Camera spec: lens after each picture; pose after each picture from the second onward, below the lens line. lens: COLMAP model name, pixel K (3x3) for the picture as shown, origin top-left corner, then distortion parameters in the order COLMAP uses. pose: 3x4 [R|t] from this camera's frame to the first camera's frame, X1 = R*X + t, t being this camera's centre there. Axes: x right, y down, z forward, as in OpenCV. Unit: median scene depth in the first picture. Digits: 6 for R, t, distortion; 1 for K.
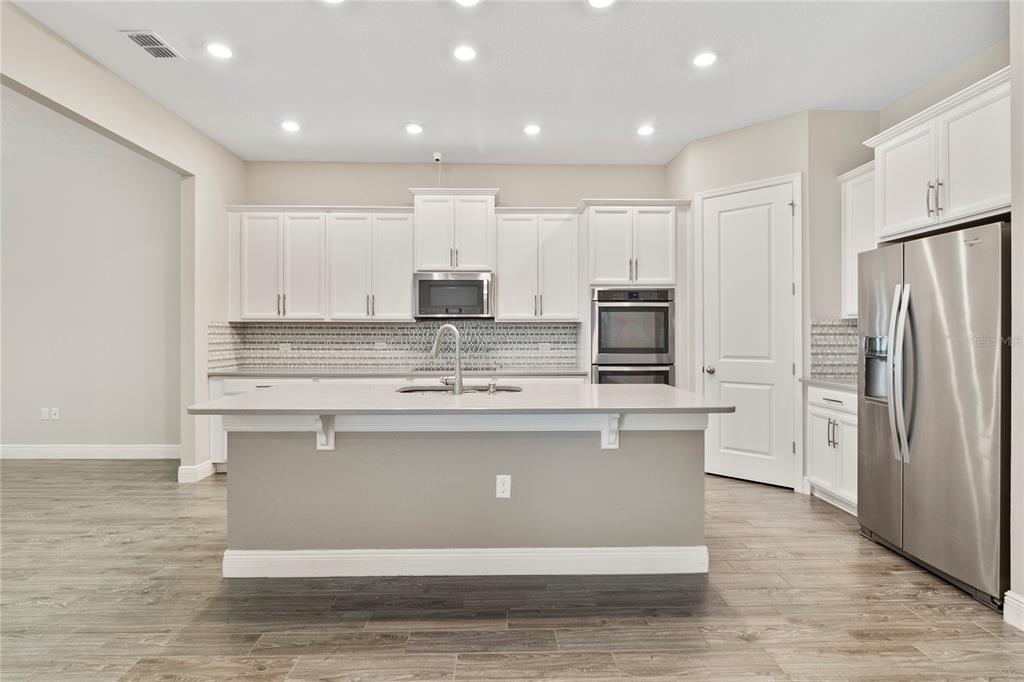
lens RADIAL K [[503.4, 0, 504.4], [0, 503.4, 331.7], [0, 0, 1]] dist [0.001460, -0.002583]
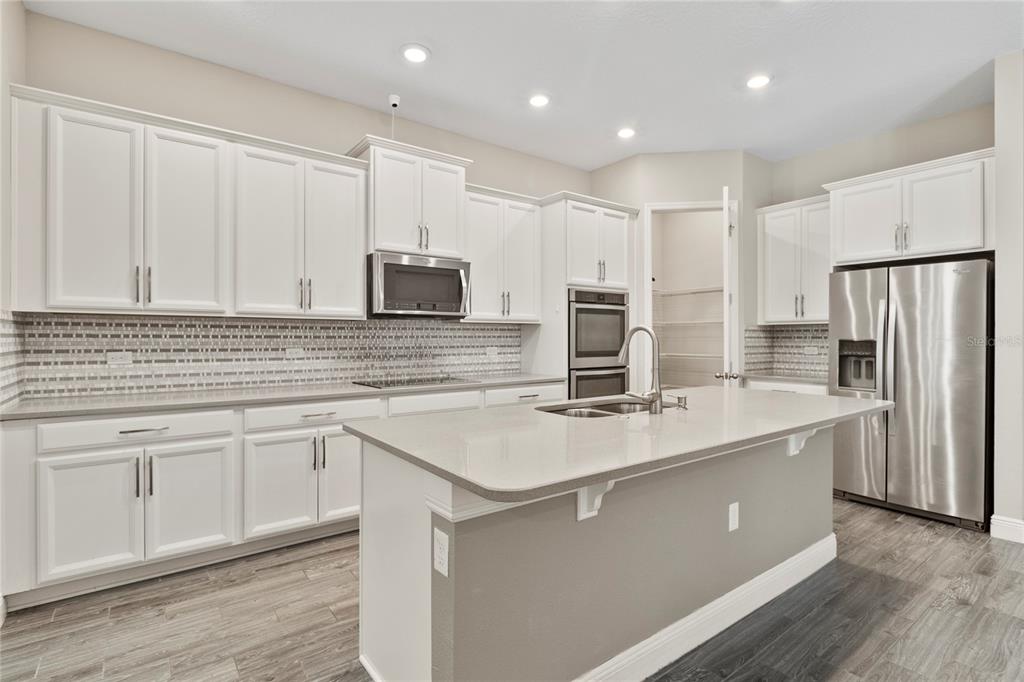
lens RADIAL K [[503.4, 0, 515.8], [0, 503.4, 334.3], [0, 0, 1]] dist [0.001460, -0.002583]
pose [[0.809572, 0.004687, 0.587002, -0.430316], [-0.004457, 0.999988, -0.001837, 0.001976], [-0.587004, -0.001129, 0.809584, 0.285086]]
